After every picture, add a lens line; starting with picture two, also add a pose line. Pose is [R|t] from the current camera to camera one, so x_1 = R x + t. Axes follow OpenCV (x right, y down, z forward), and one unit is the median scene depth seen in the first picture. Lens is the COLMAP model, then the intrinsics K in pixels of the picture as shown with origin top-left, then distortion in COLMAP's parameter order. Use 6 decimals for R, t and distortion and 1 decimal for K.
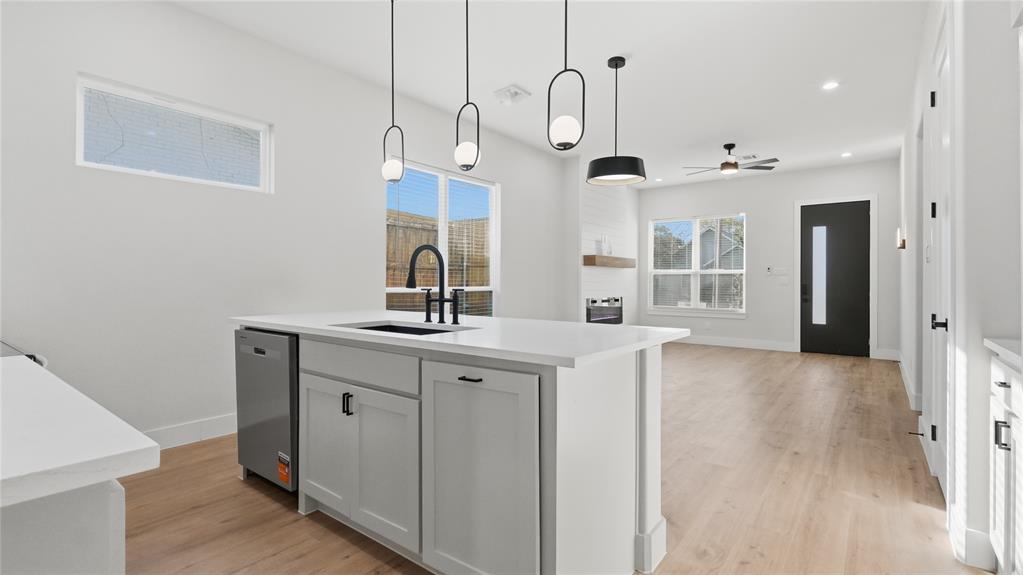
lens RADIAL K [[472.4, 0, 509.2], [0, 472.4, 282.2], [0, 0, 1]] dist [-0.005084, -0.002056]
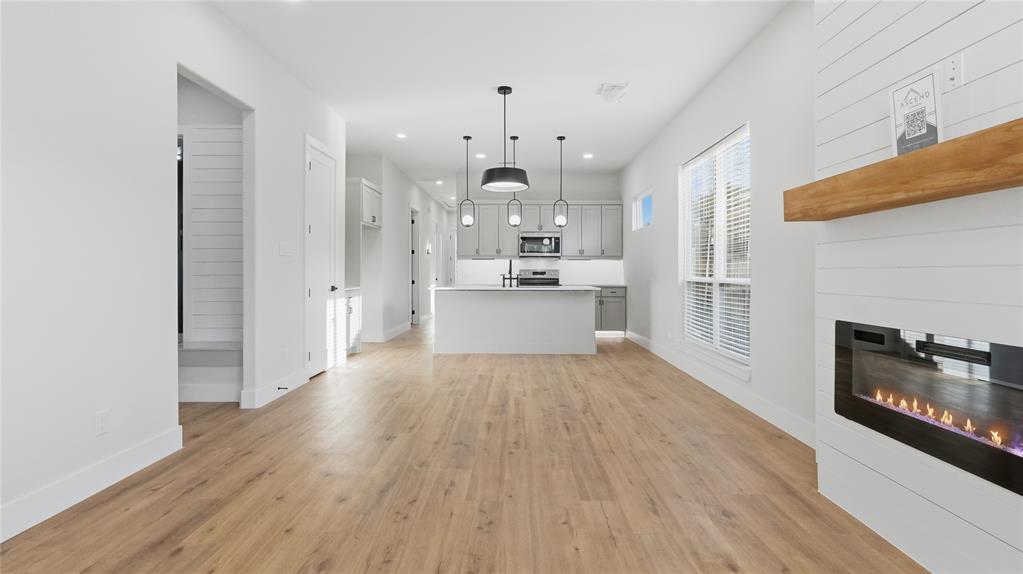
lens RADIAL K [[472.4, 0, 511.2], [0, 472.4, 279.3], [0, 0, 1]] dist [-0.005084, -0.002056]
pose [[-0.795412, 0.001803, -0.606066, 0.518301], [-0.005394, 0.999935, 0.010054, 0.004160], [0.606045, 0.011266, -0.795350, 1.080764]]
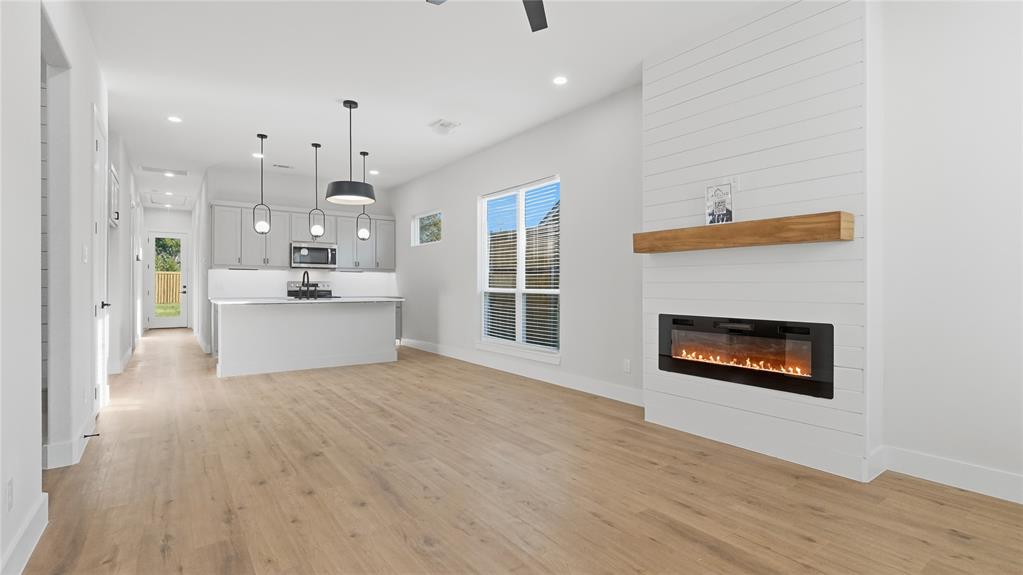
lens RADIAL K [[472.4, 0, 505.3], [0, 472.4, 290.6], [0, 0, 1]] dist [-0.005084, -0.002056]
pose [[-0.284613, 0.004541, -0.958632, 0.703493], [-0.003817, 0.999975, 0.005870, 0.005297], [0.958635, 0.005329, -0.284588, 0.949177]]
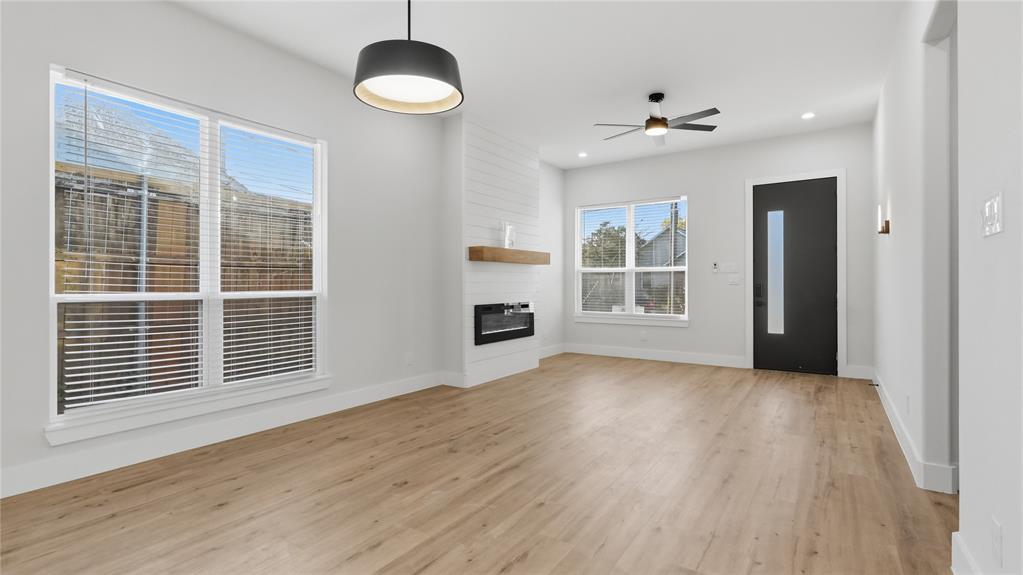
lens RADIAL K [[472.4, 0, 512.3], [0, 472.4, 286.1], [0, 0, 1]] dist [-0.005084, -0.002056]
pose [[0.997679, -0.008166, 0.067604, 0.167070], [0.007842, 0.999956, 0.005057, 0.001061], [-0.067642, -0.004515, 0.997699, 0.245158]]
